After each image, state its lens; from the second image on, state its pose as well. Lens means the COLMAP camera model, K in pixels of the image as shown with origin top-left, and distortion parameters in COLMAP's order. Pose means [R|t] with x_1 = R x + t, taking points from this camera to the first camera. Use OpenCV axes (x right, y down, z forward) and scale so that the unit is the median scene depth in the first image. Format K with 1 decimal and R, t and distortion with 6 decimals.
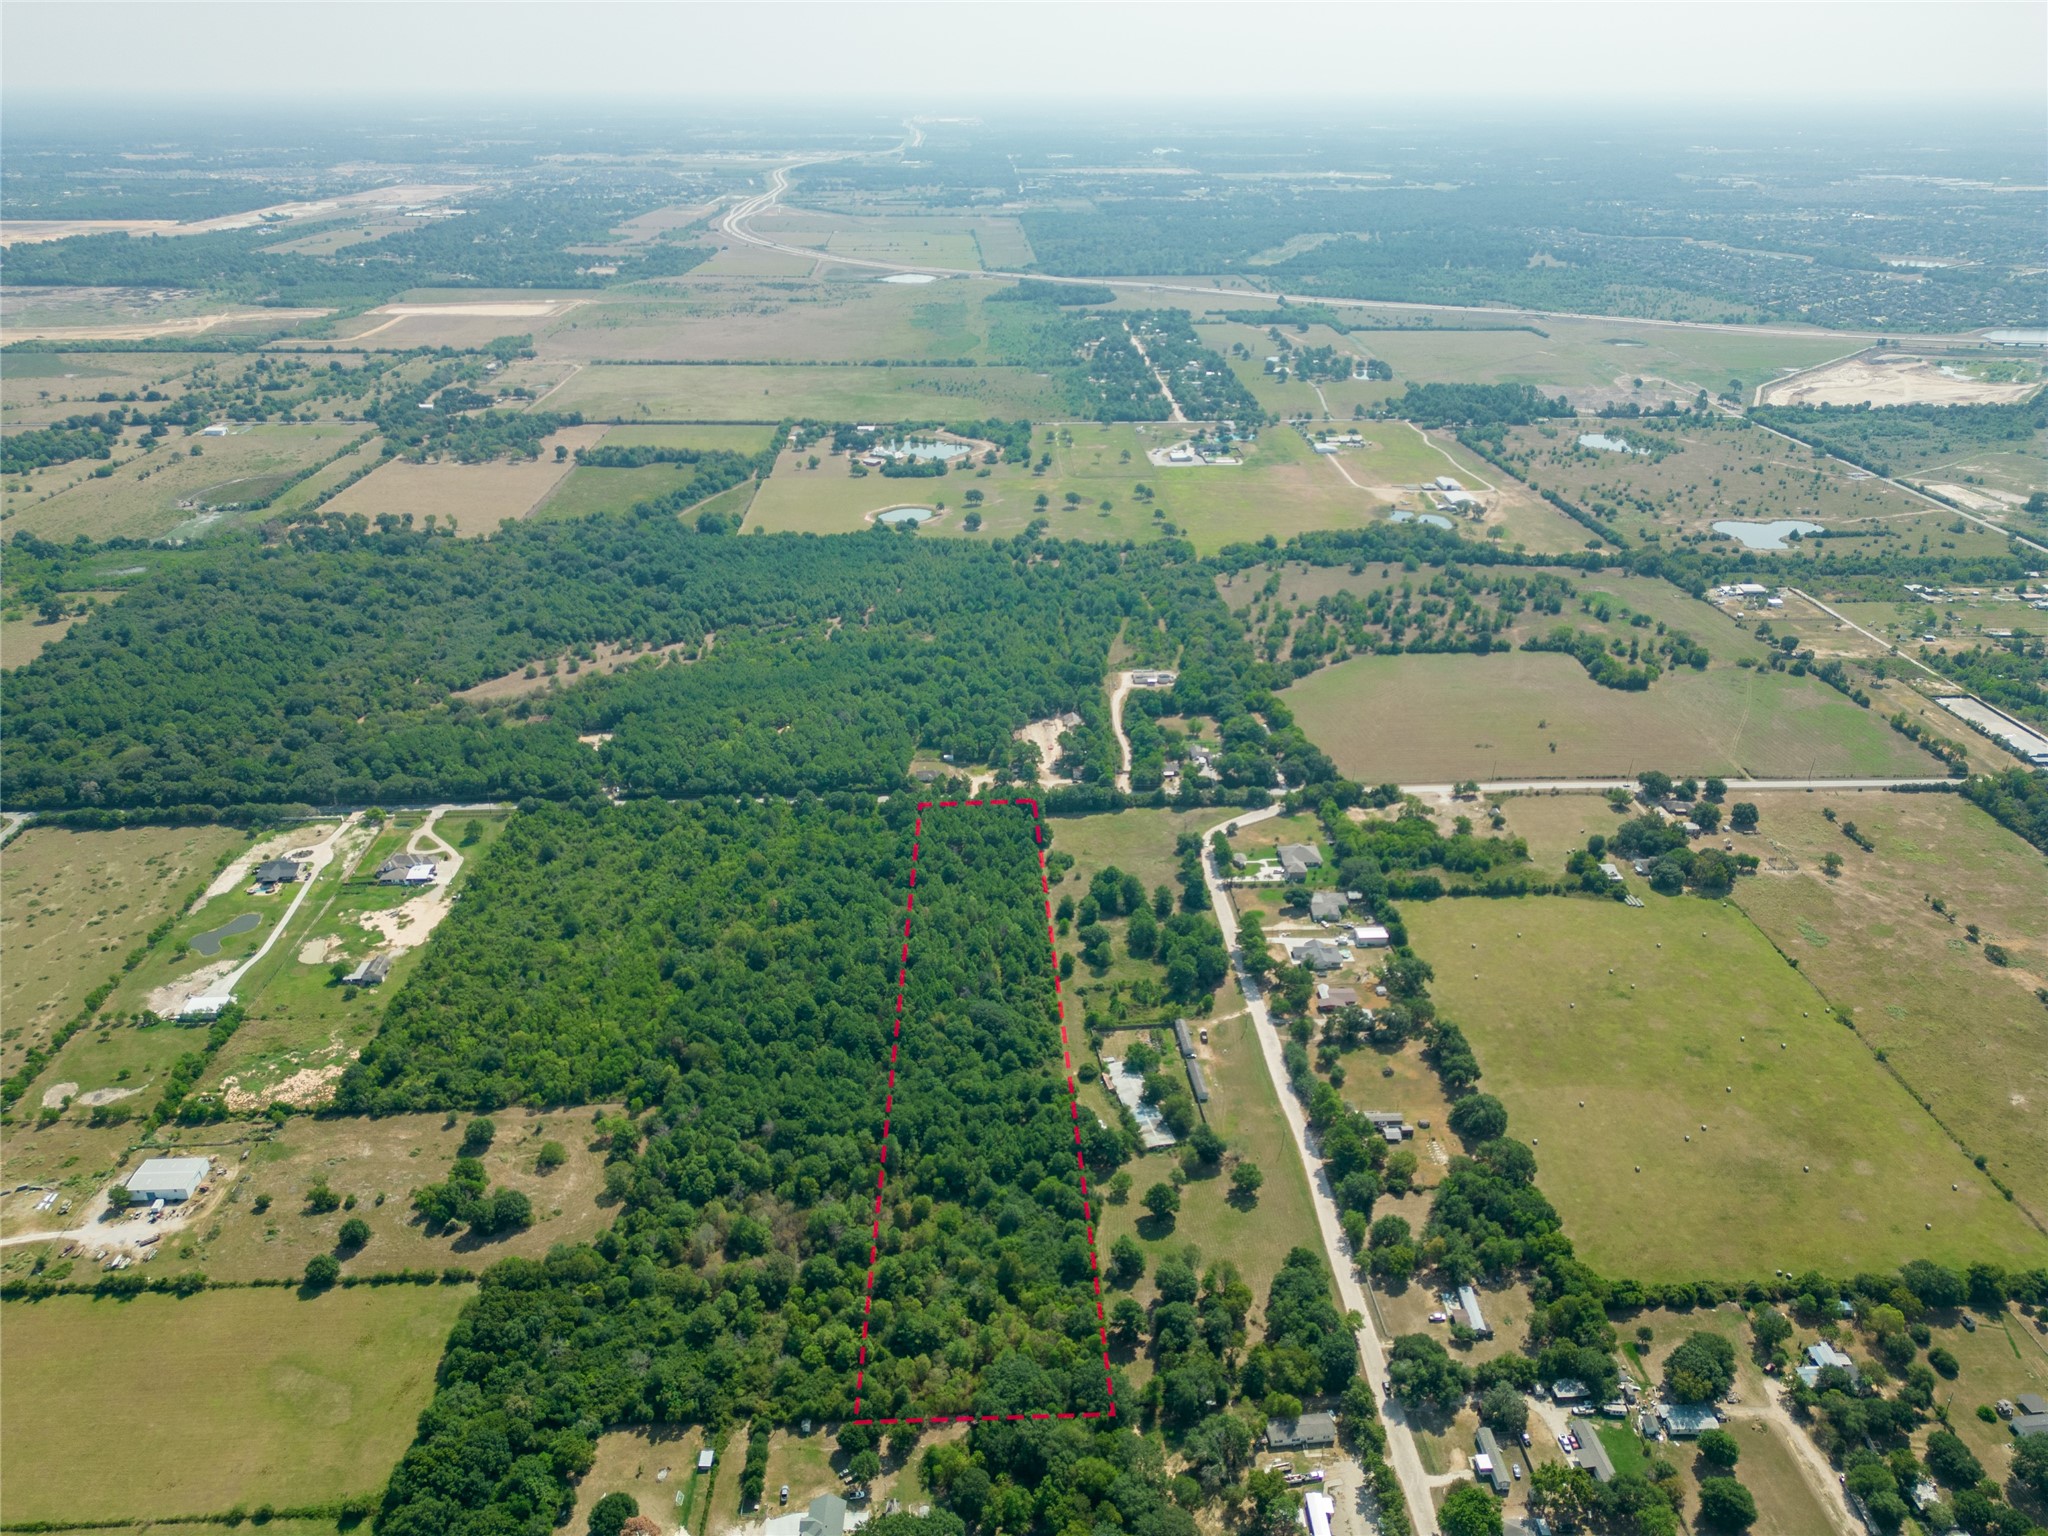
lens RADIAL K [[1418.2, 0, 1024.9], [0, 1418.2, 774.6], [0, 0, 1]] dist [0.080922, -0.070862]
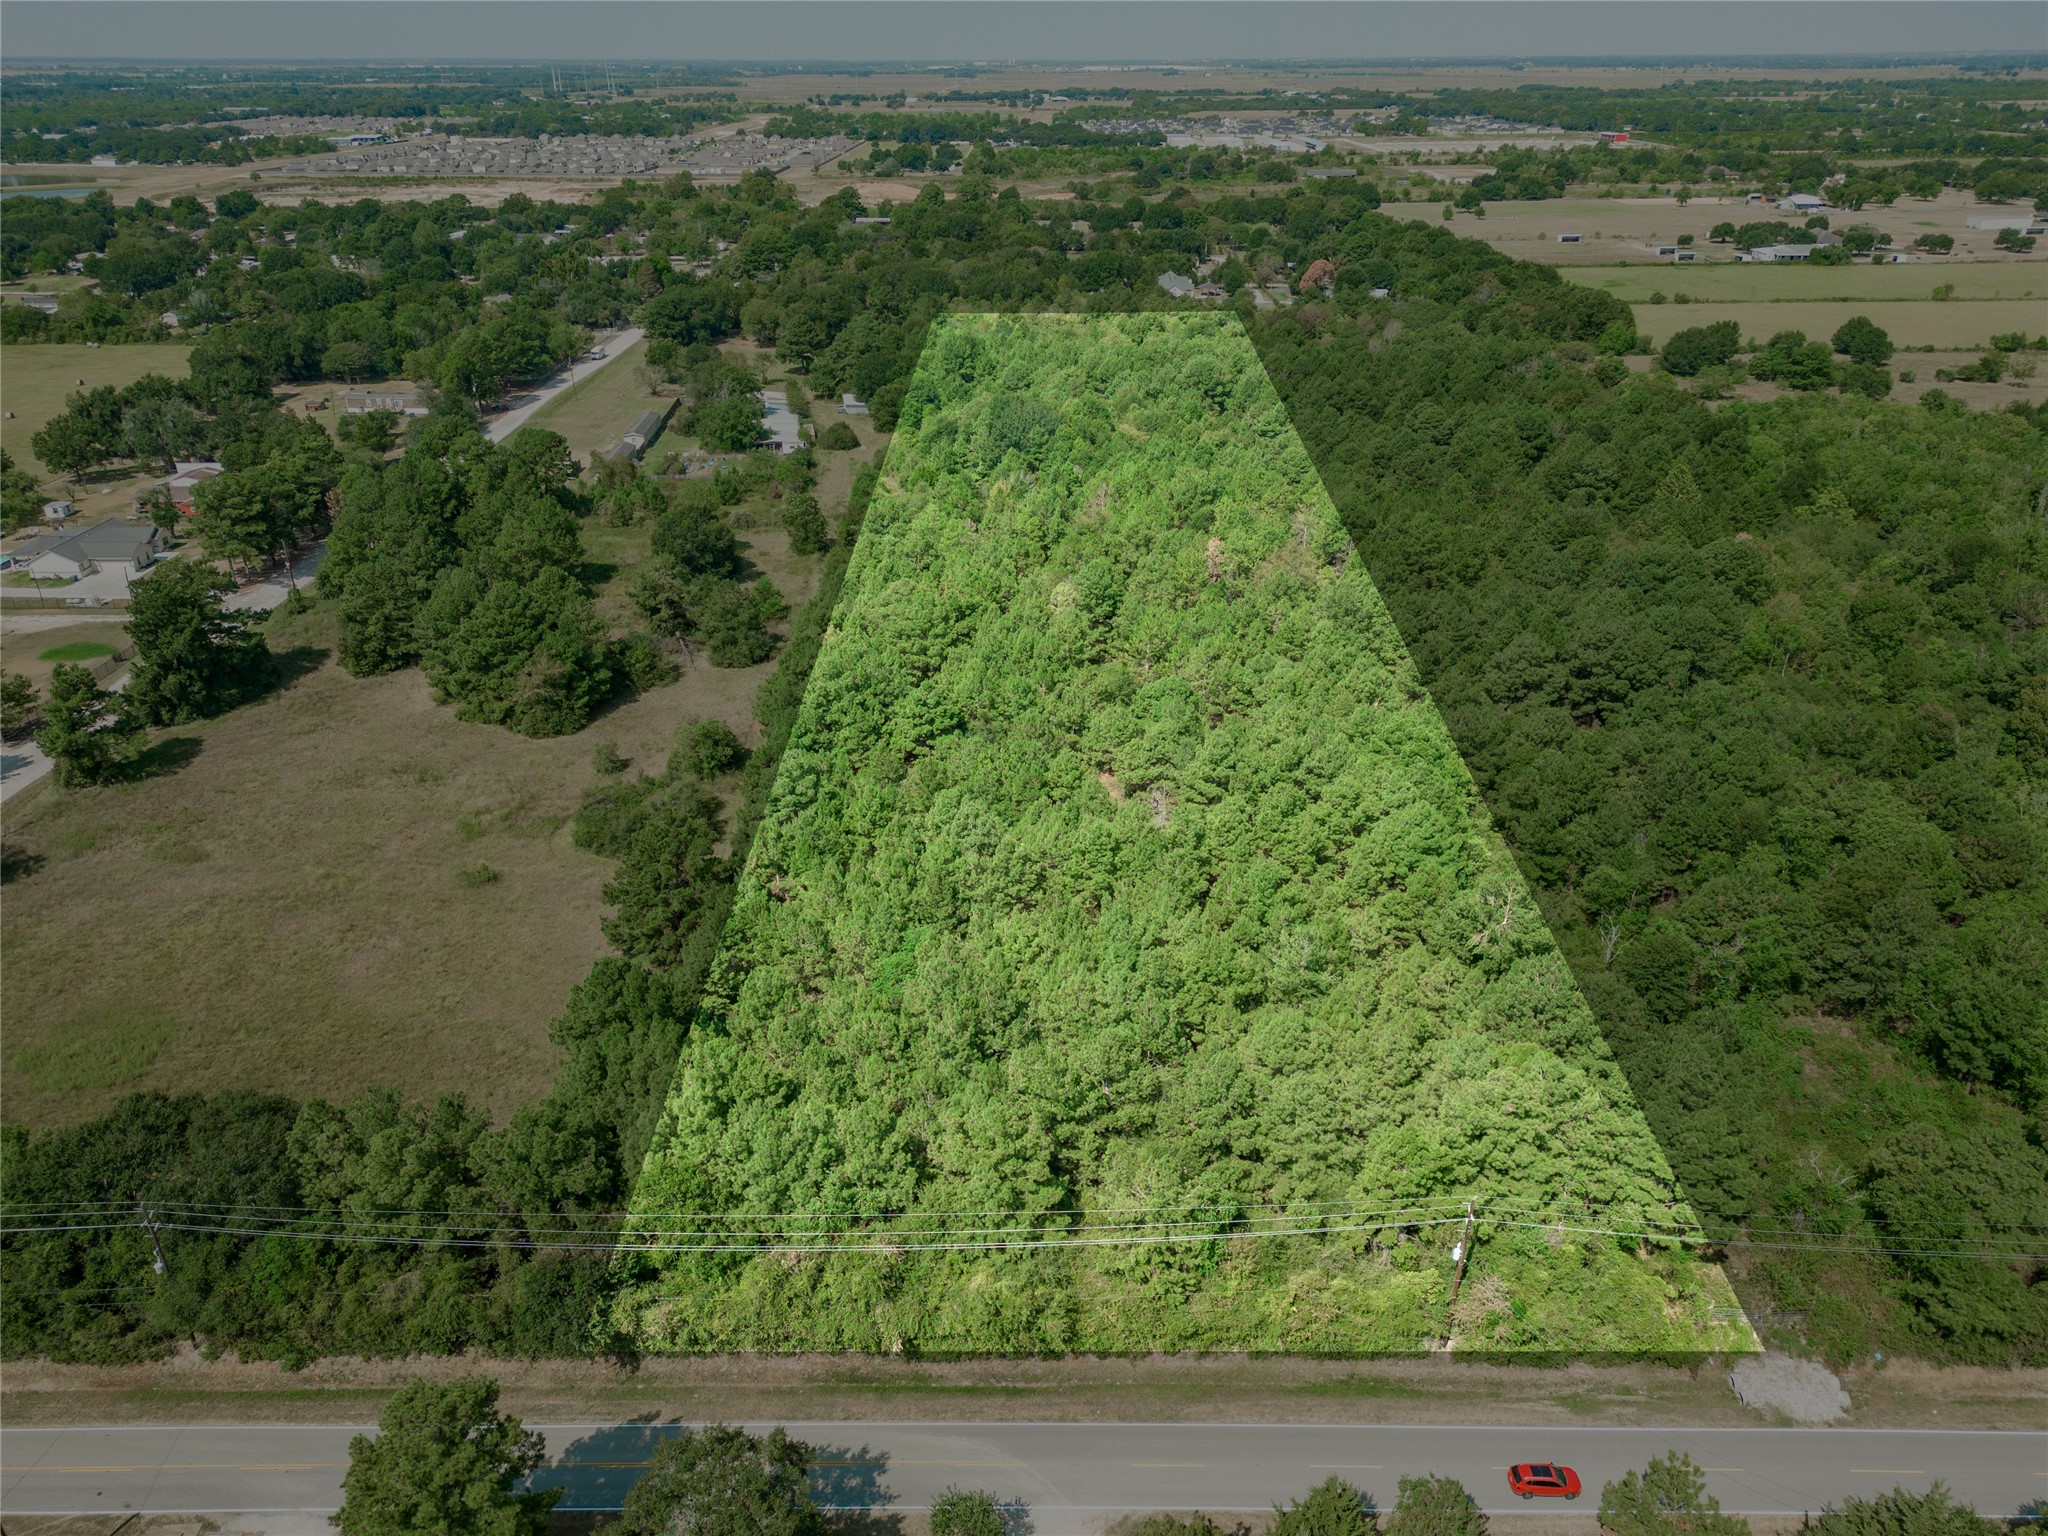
lens RADIAL K [[1456.6, 0, 1027.0], [0, 1456.6, 735.6], [0, 0, 1]] dist [0.073541, -0.067680]
pose [[-0.998846, -0.016784, 0.044992, -0.041209], [0.024266, 0.632086, 0.774518, -0.114232], [-0.041438, 0.774717, -0.630949, 1.146153]]
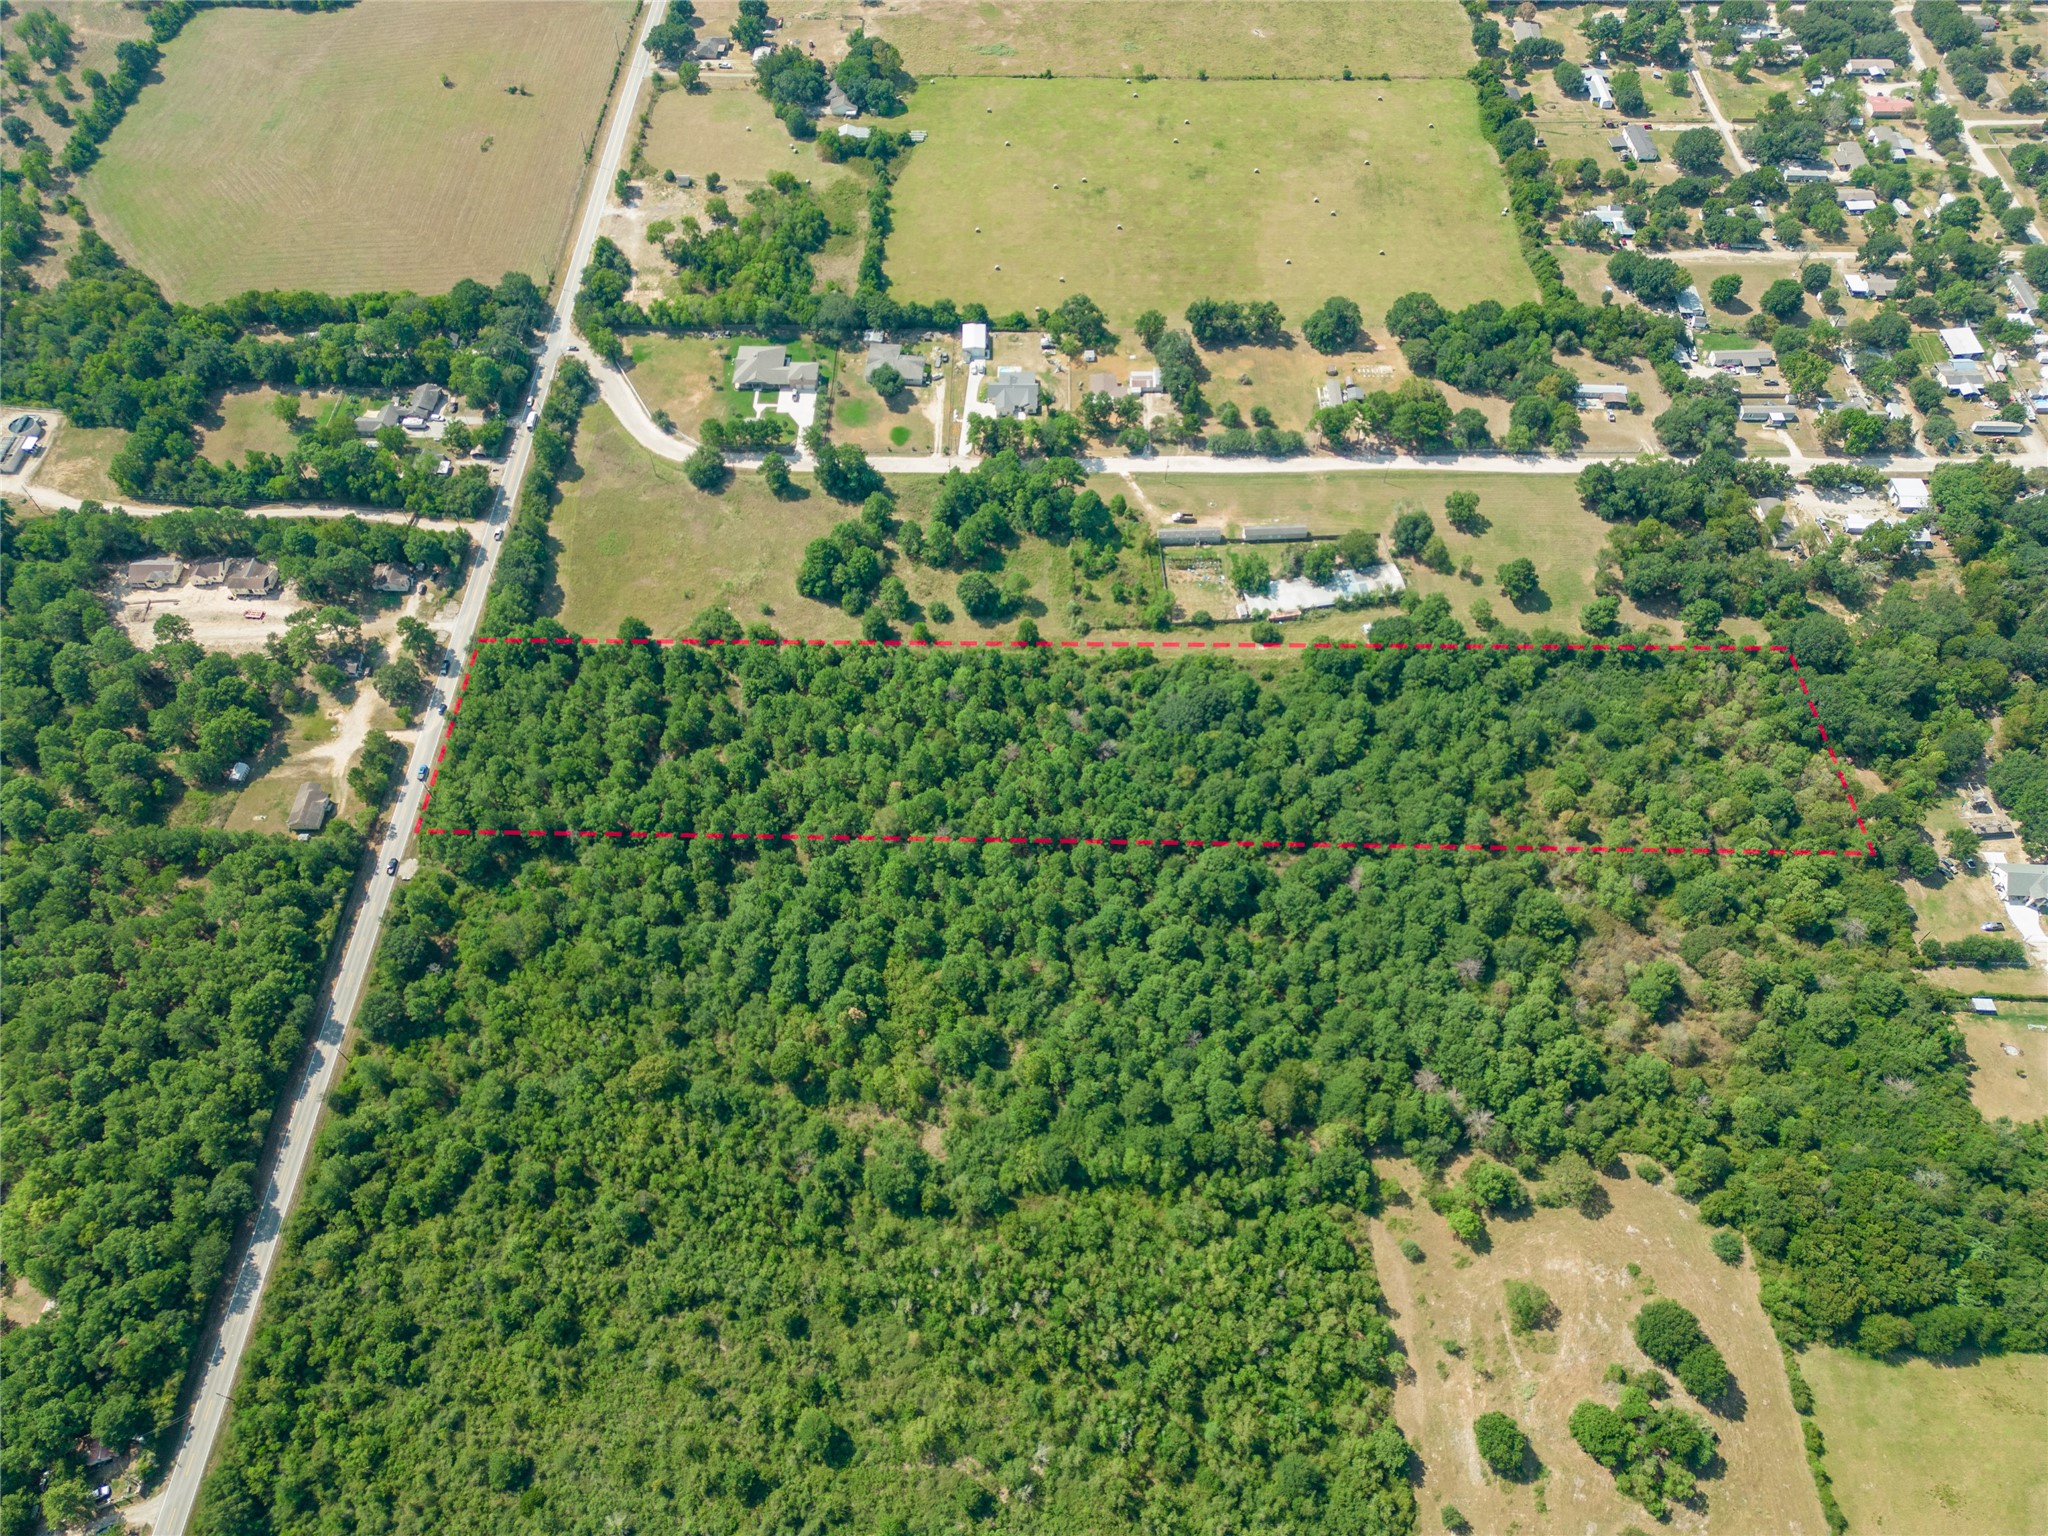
lens RADIAL K [[1418.2, 0, 1024.9], [0, 1418.2, 774.6], [0, 0, 1]] dist [0.080922, -0.070862]
pose [[0.055229, -0.813073, 0.579537, -0.380583], [0.437405, 0.541466, 0.717977, -0.290633], [-0.897567, 0.213839, 0.385547, 0.671107]]
